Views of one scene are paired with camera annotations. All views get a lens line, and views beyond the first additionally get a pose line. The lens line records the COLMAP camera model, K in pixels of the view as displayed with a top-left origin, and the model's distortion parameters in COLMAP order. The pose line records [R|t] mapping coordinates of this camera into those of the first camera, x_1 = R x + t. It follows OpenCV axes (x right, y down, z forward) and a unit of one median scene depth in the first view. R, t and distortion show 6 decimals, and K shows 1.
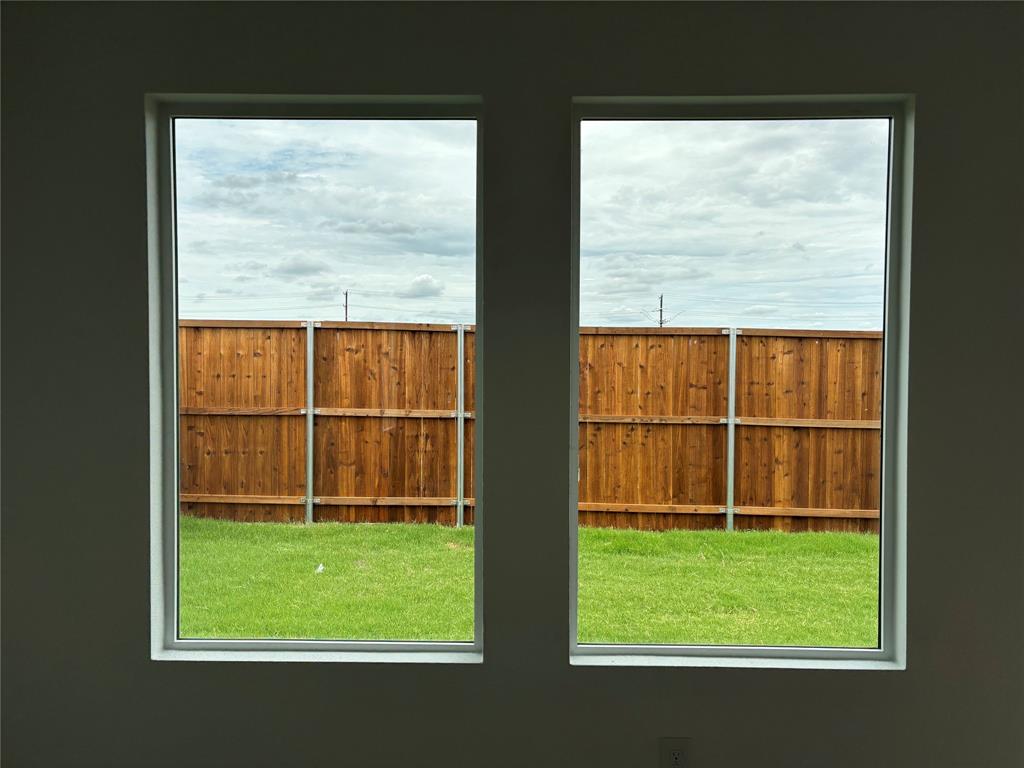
lens RADIAL K [[782.5, 0, 509.3], [0, 782.5, 388.9], [0, 0, 1]] dist [0.068334, -0.009985]
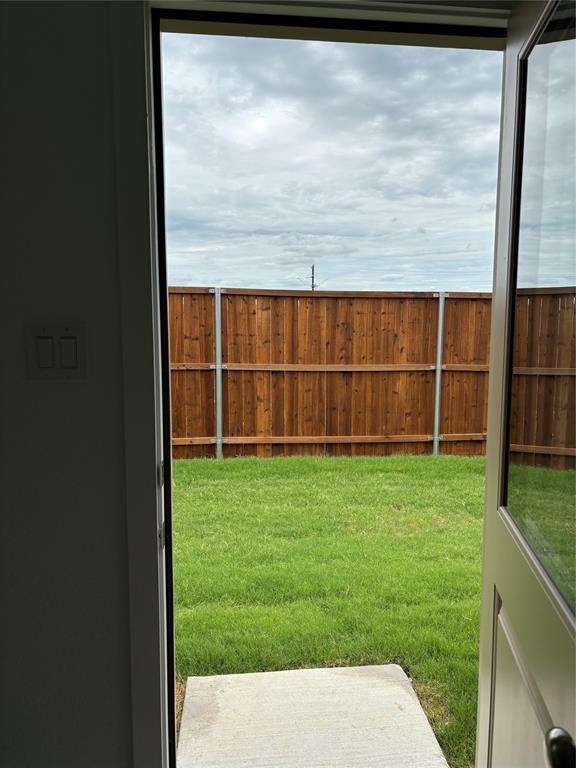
lens RADIAL K [[586.8, 0, 285.2], [0, 586.8, 377.9], [0, 0, 1]] dist [0.068334, -0.009985]
pose [[0.991802, -0.015857, 0.126795, 0.265747], [0.006858, 0.997446, 0.071100, -0.004882], [-0.127599, -0.069648, 0.989377, 0.106848]]
